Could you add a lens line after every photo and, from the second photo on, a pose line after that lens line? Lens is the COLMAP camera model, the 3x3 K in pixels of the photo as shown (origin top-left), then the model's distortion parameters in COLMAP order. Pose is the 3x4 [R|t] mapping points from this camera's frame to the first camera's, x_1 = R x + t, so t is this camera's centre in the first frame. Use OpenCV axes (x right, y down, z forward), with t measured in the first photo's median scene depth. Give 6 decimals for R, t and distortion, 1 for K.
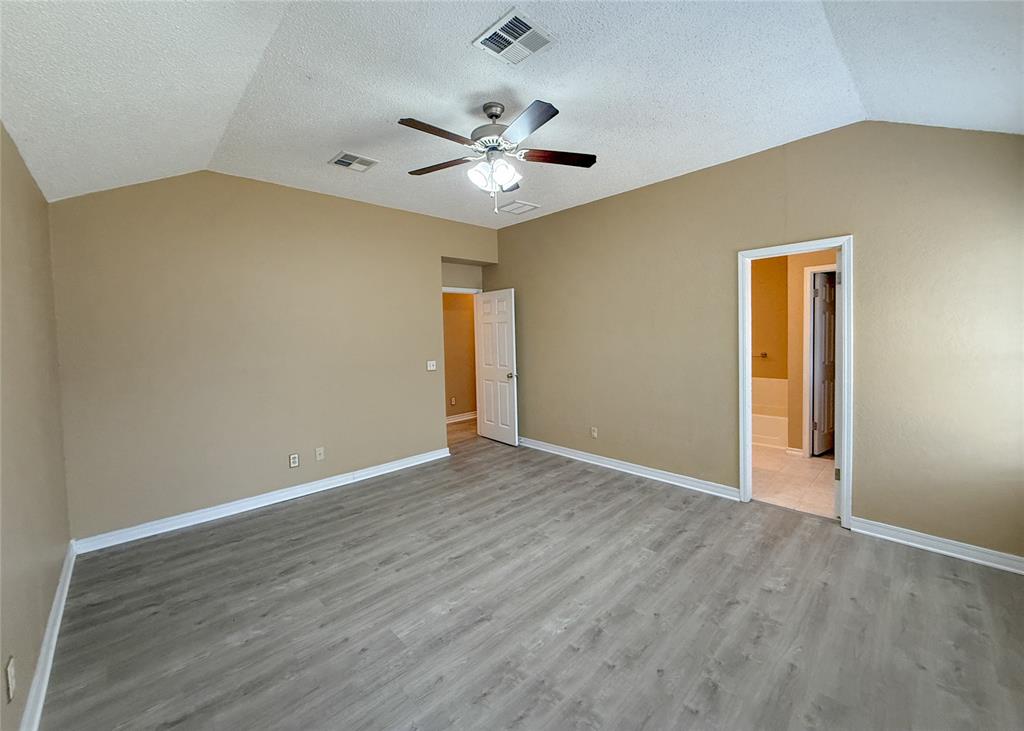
lens RADIAL K [[408.1, 0, 510.7], [0, 408.1, 345.9], [0, 0, 1]] dist [0.000104, -0.000180]
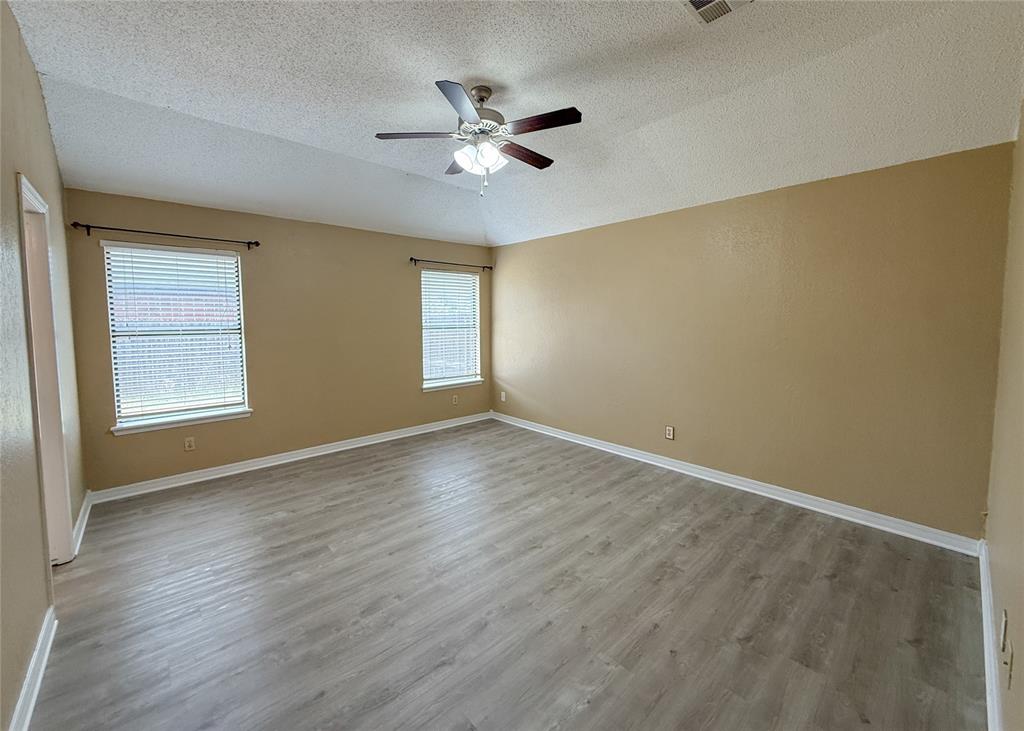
lens RADIAL K [[408.1, 0, 510.7], [0, 408.1, 345.9], [0, 0, 1]] dist [0.000104, -0.000180]
pose [[-0.999279, 0.024750, 0.028802, -0.118140], [0.027648, 0.994088, 0.105002, -0.054009], [-0.026033, 0.105722, -0.994055, 1.929216]]
